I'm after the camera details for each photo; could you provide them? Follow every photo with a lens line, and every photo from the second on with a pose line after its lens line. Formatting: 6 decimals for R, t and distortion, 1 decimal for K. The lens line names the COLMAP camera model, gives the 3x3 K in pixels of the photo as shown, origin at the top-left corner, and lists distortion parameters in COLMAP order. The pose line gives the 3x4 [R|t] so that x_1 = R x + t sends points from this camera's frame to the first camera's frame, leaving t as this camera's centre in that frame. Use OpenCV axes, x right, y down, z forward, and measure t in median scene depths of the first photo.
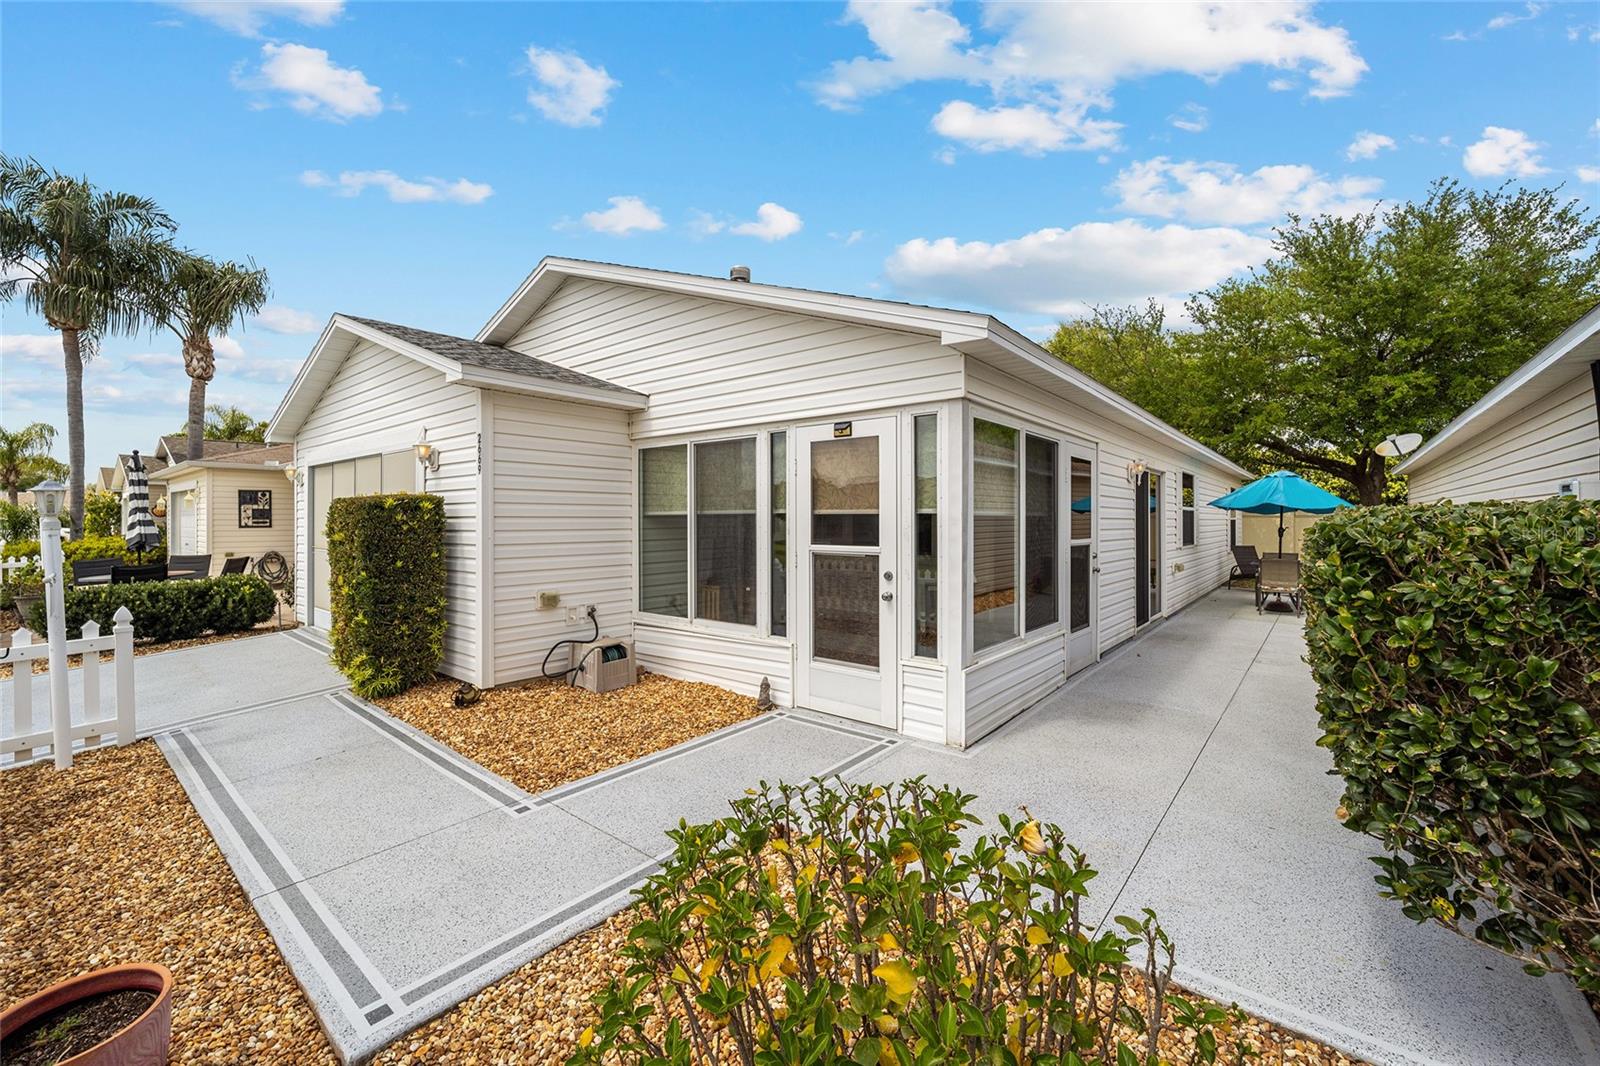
lens RADIAL K [[648.2, 0, 790.2], [0, 648.2, 518.5], [0, 0, 1]] dist [-0.014067, 0.002398]
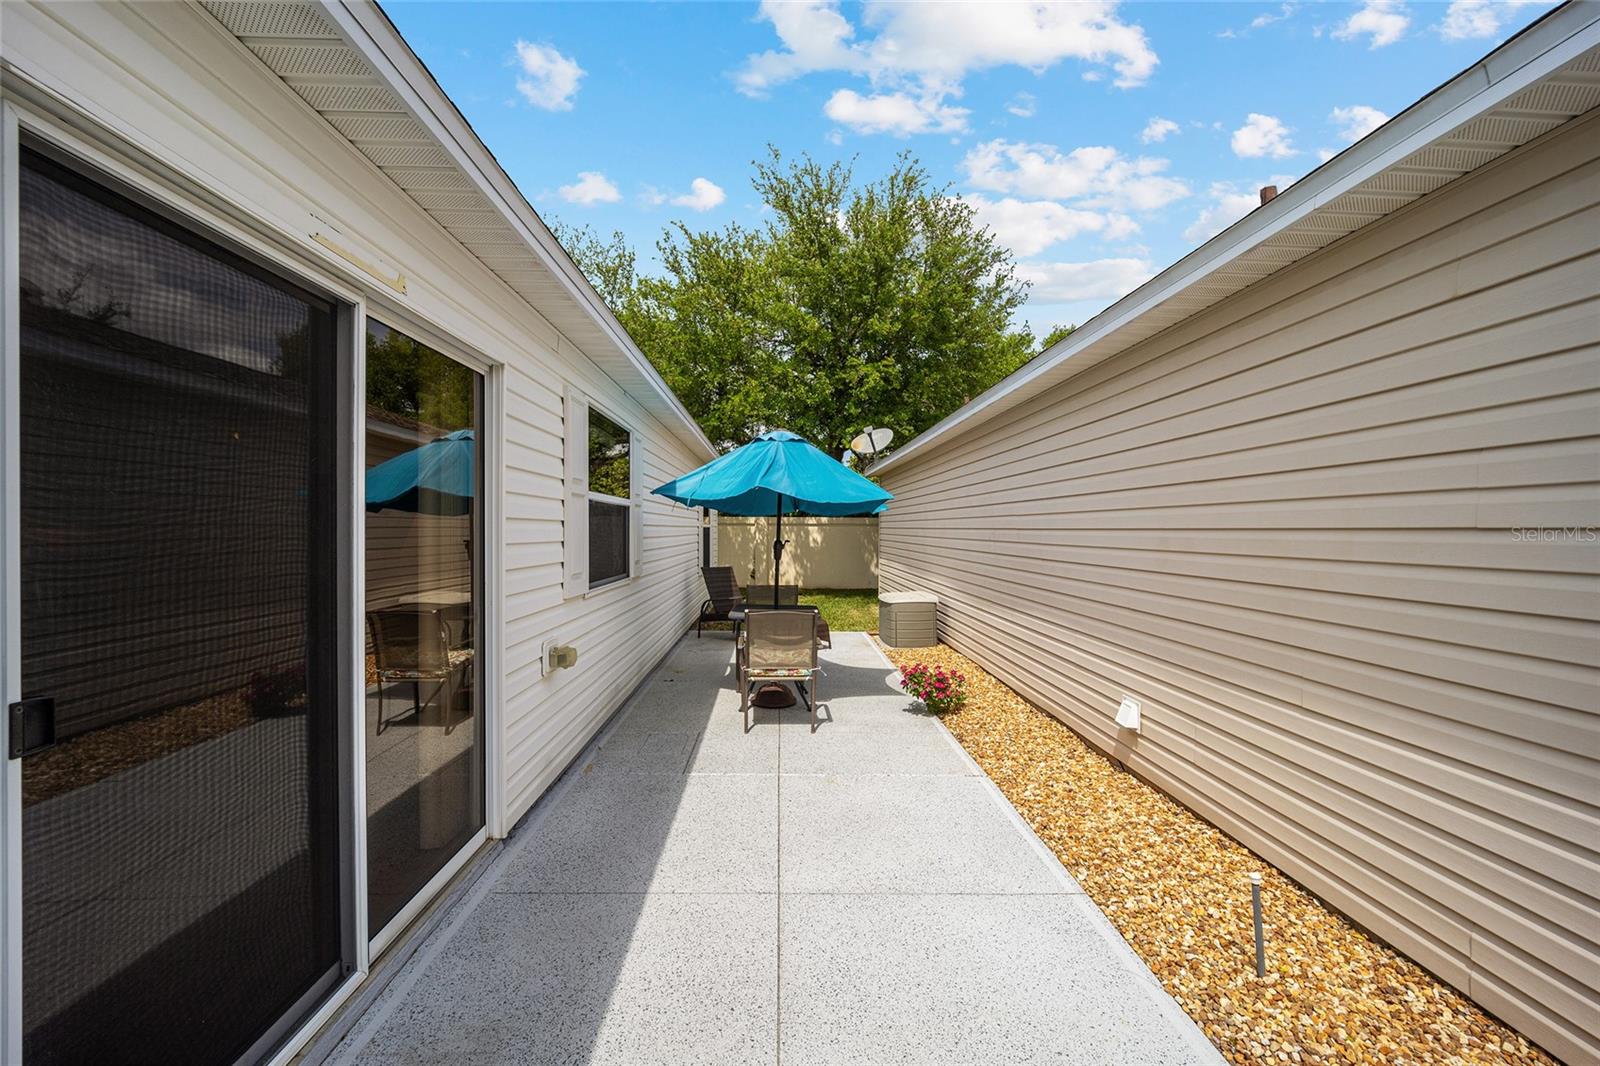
lens RADIAL K [[648.2, 0, 804.2], [0, 648.2, 533.6], [0, 0, 1]] dist [-0.014067, 0.002398]
pose [[0.737369, 0.000870, 0.675489, 0.285149], [-0.007398, 0.999950, 0.006788, 0.002695], [-0.675449, -0.010003, 0.737338, 0.401503]]
